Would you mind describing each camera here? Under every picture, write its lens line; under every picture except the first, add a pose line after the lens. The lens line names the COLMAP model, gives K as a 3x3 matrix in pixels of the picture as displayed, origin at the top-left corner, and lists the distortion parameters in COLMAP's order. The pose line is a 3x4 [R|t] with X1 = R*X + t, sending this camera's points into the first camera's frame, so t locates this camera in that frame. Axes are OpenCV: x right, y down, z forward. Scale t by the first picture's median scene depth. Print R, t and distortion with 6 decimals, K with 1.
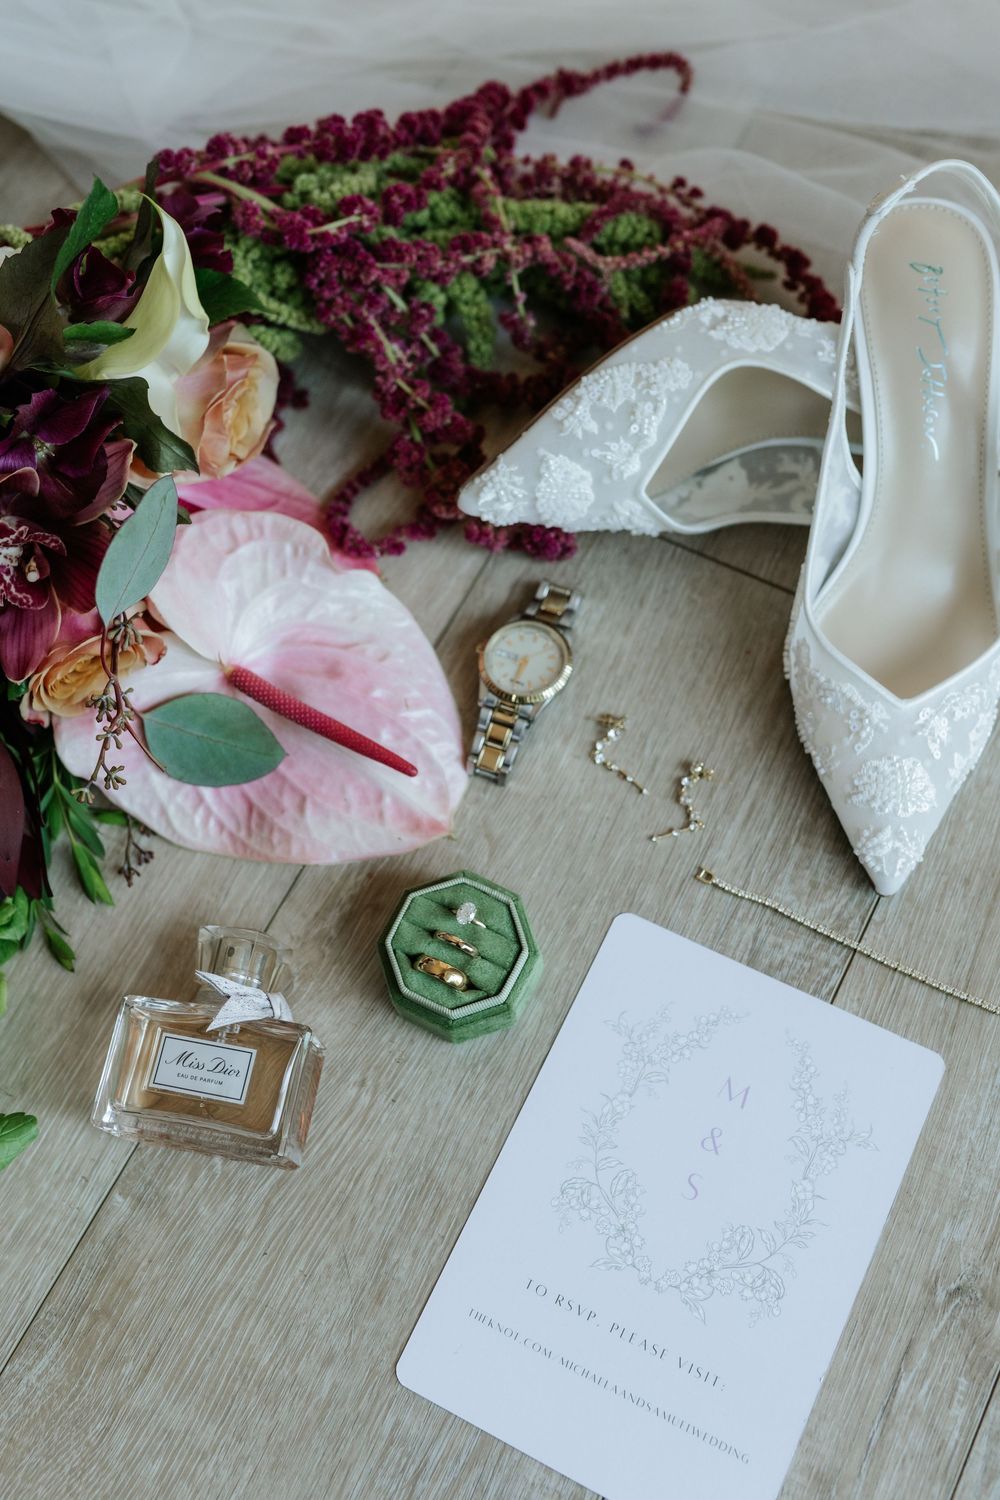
lens RADIAL K [[1497.4, 0, 500.0], [0, 1497.4, 750.0], [0, 0, 1]] dist [-0.008045, -0.011749]
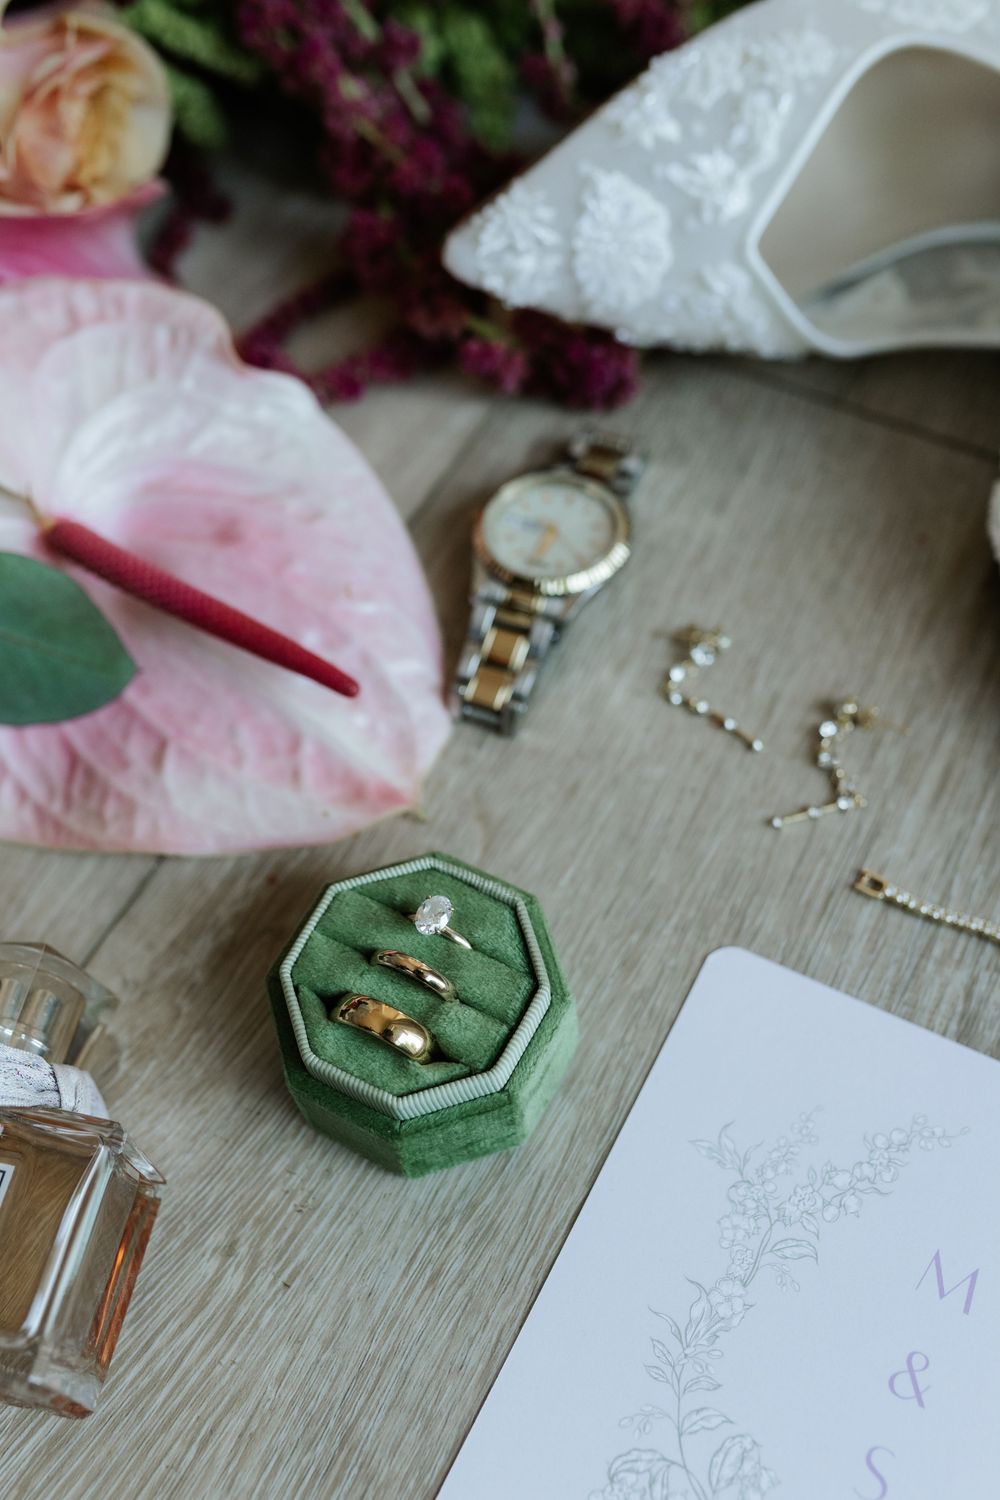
lens RADIAL K [[1537.7, 0, 500.0], [0, 1537.7, 750.0], [0, 0, 1]] dist [-0.034297, 0.021366]
pose [[0.999689, 0.018175, -0.017089, 0.008423], [-0.020760, 0.985938, -0.165819, 0.132647], [0.013834, 0.166122, 0.986008, 0.429984]]
